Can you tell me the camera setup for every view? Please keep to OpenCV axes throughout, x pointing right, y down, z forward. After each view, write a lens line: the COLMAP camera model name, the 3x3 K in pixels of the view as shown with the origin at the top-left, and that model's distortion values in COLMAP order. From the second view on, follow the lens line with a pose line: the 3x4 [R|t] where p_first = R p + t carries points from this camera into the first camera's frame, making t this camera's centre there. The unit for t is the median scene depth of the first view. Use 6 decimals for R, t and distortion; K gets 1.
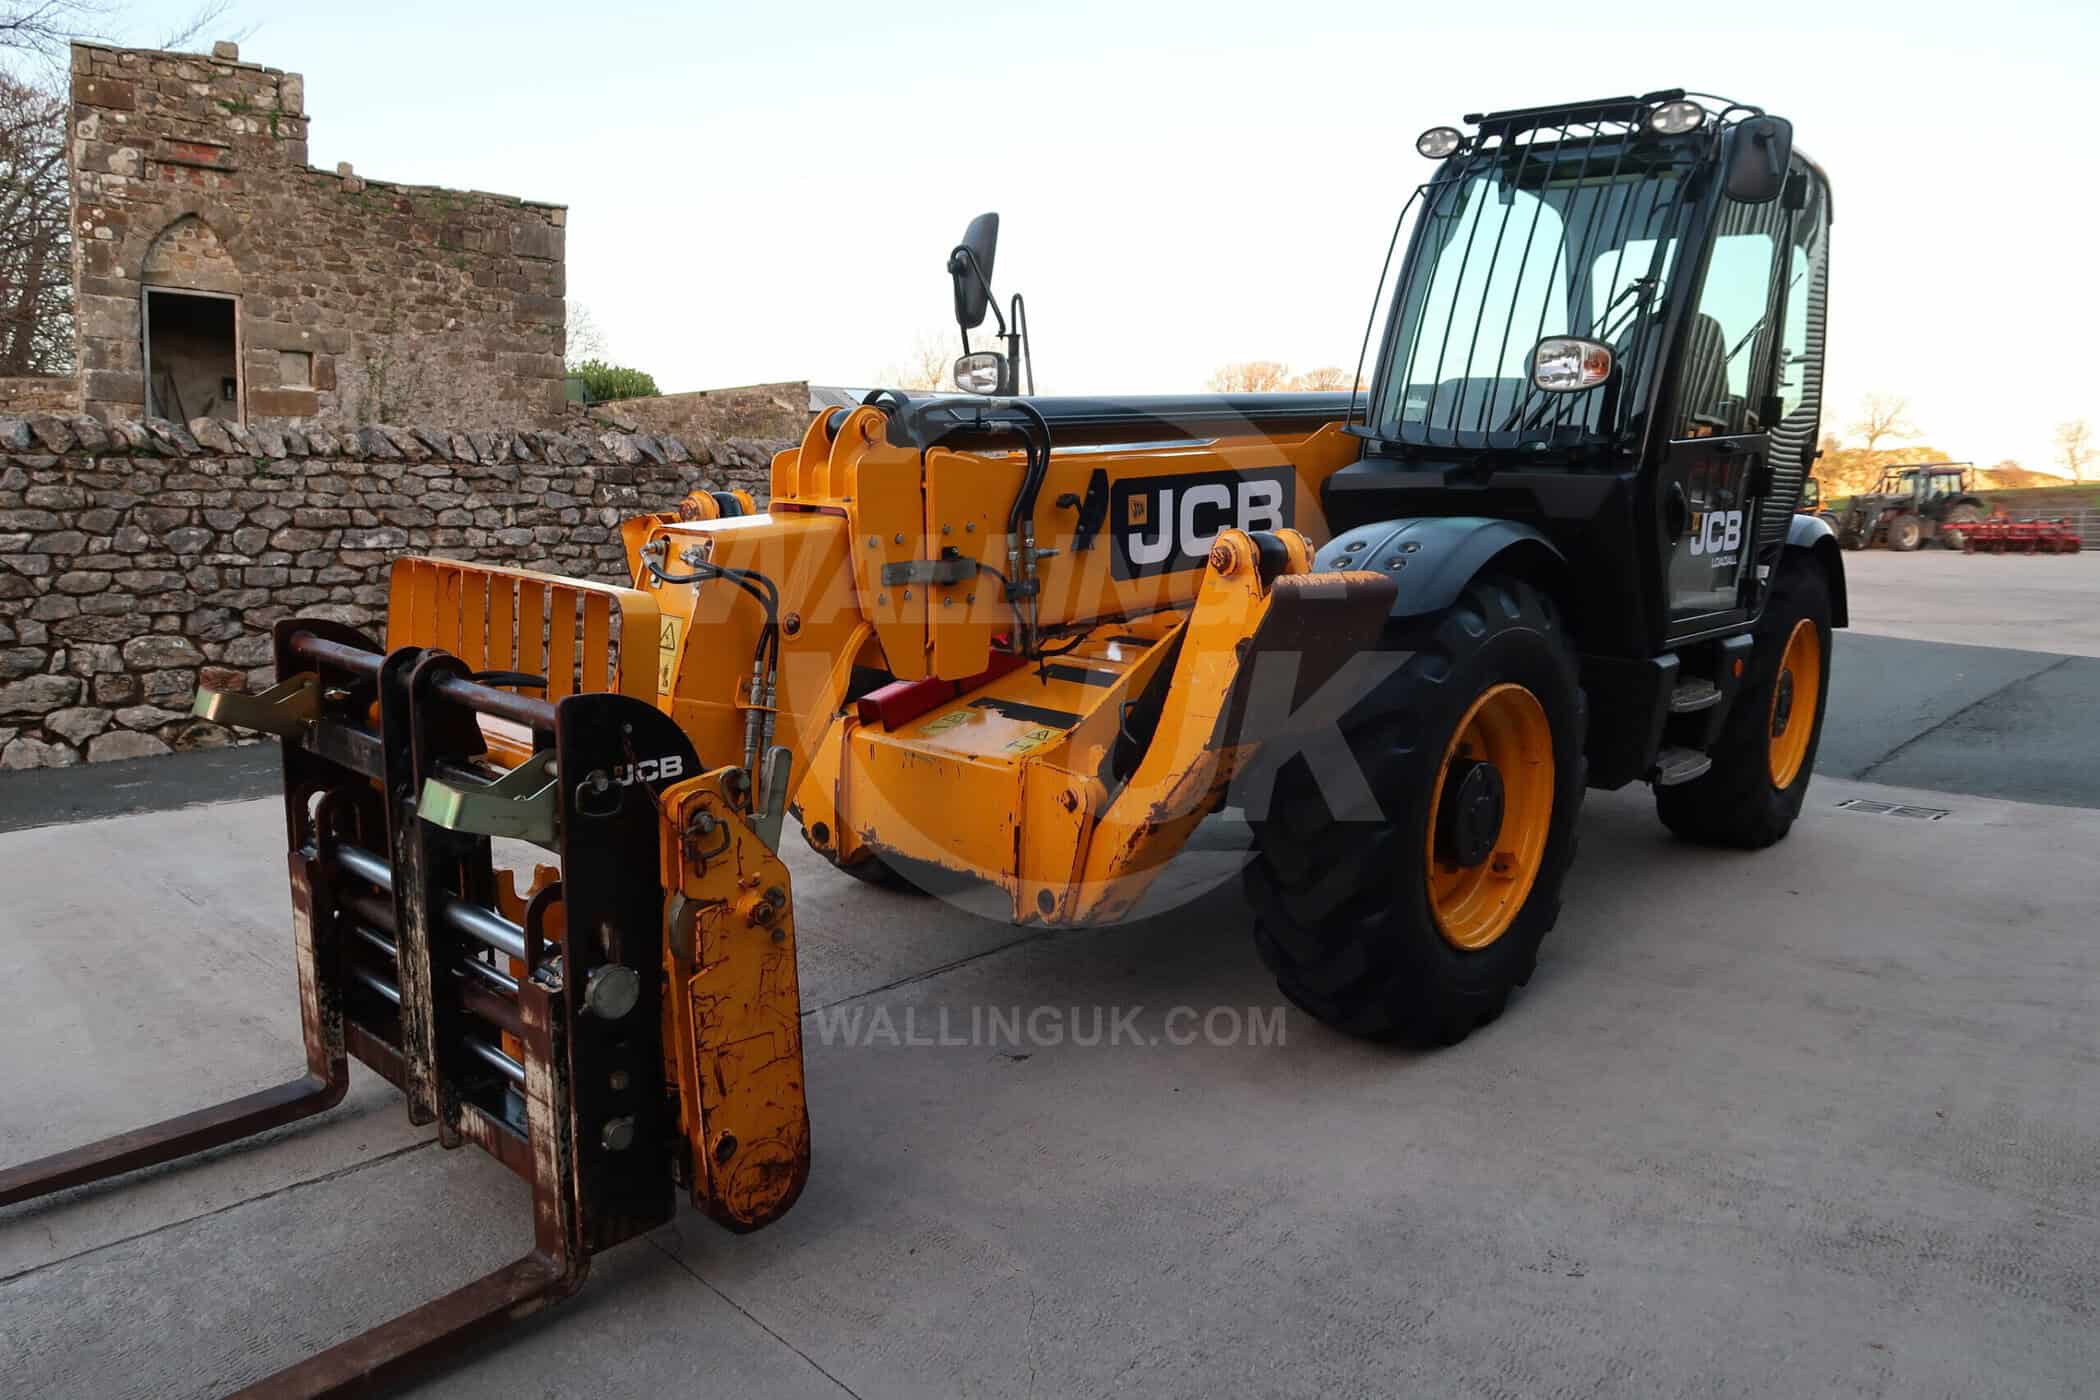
lens RADIAL K [[1443.8, 0, 1050.3], [0, 1443.8, 699.9], [0, 0, 1]] dist [-0.031170, 0.008270]
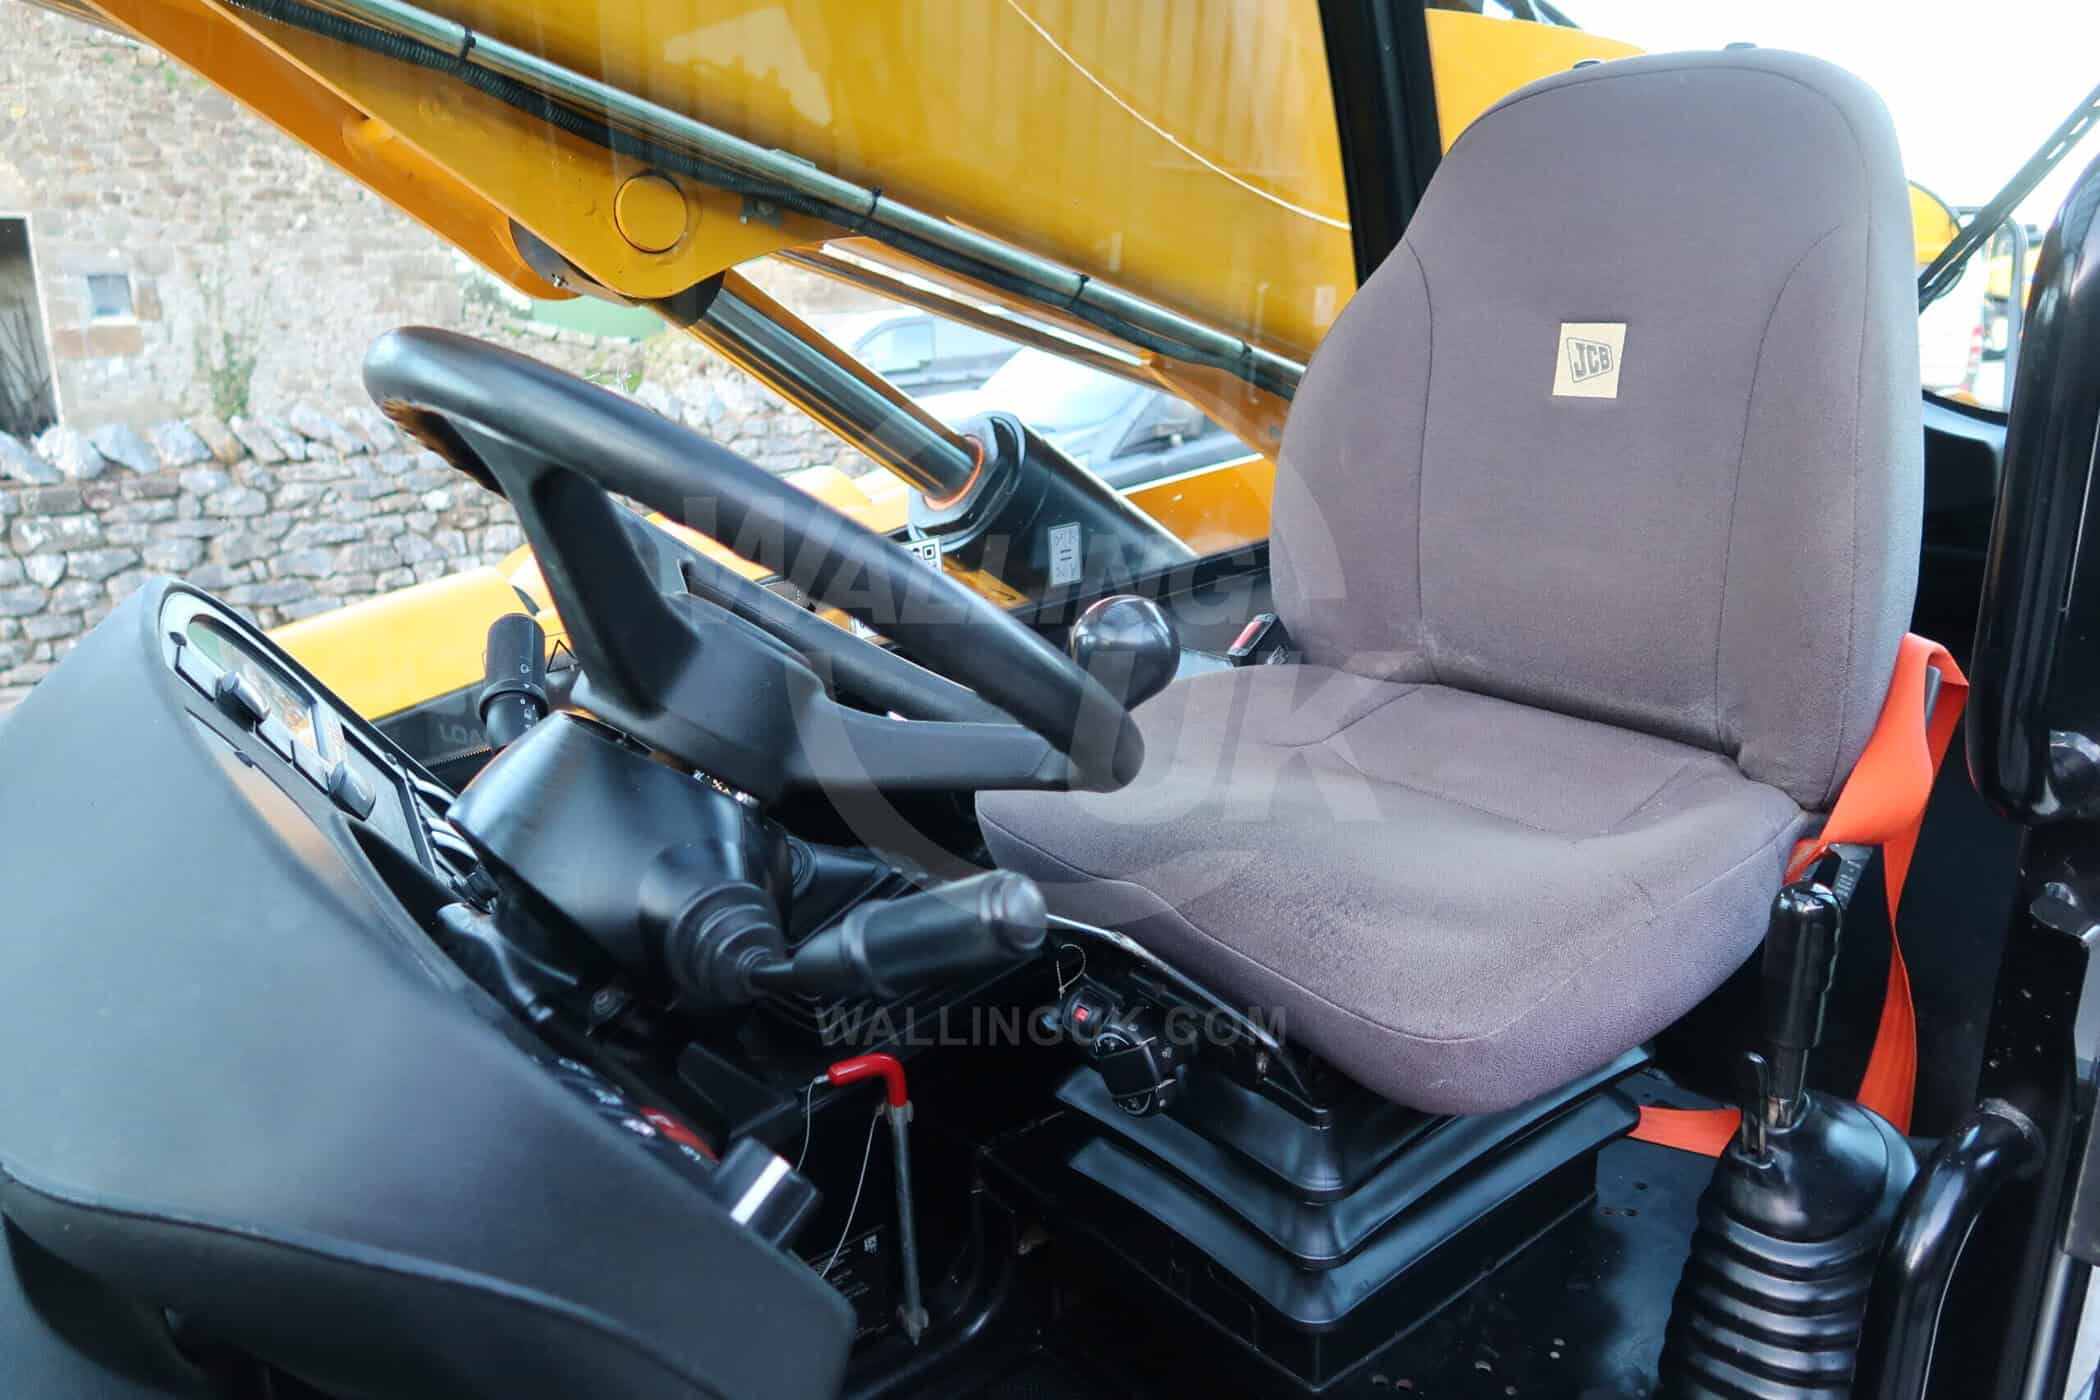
lens RADIAL K [[1443.8, 0, 1040.7], [0, 1443.8, 697.8], [0, 0, 1]] dist [-0.031170, 0.008270]
pose [[0.982570, -0.016702, -0.185142, 0.139957], [0.037418, 0.993340, 0.108972, -0.074255], [0.182089, -0.114001, 0.976651, 0.282130]]
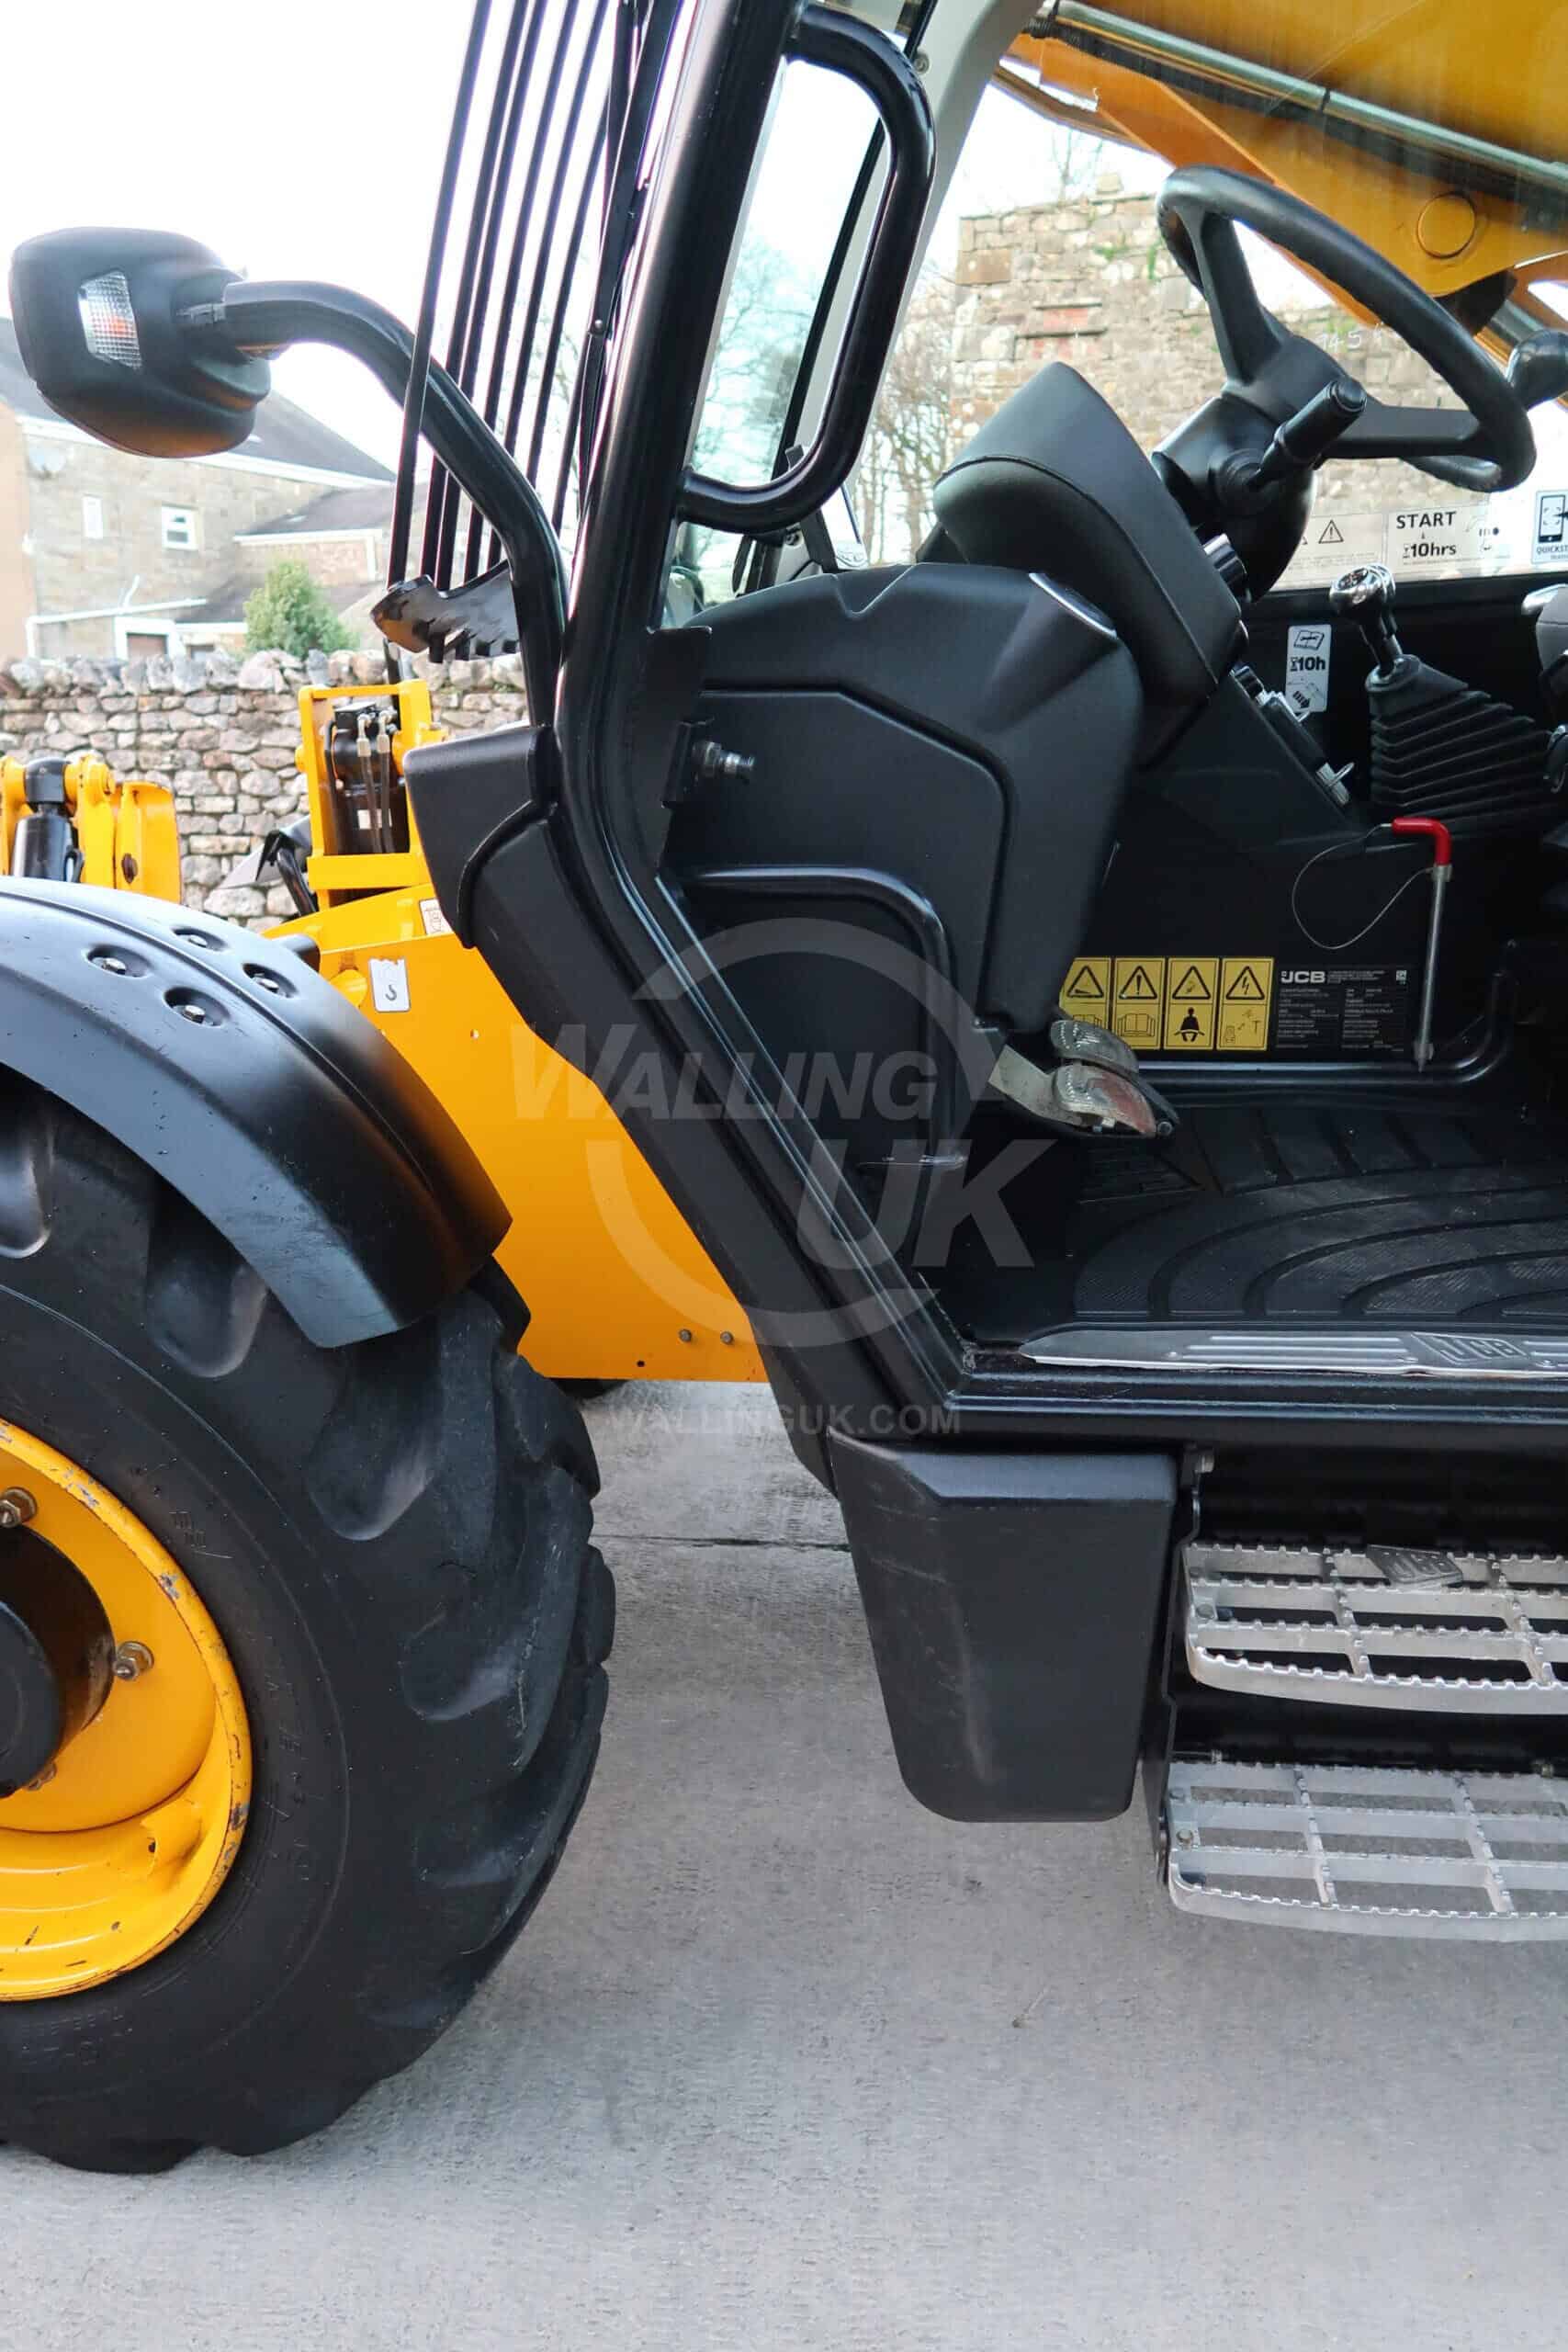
lens RADIAL K [[1616.9, 0, 773.3], [0, 1616.9, 1197.6], [0, 0, 1]] dist [-0.031170, 0.008270]
pose [[0.575070, 0.224221, -0.786778, 0.190335], [-0.098012, 0.973665, 0.205842, -0.038472], [0.812212, -0.041259, 0.581901, 0.242030]]
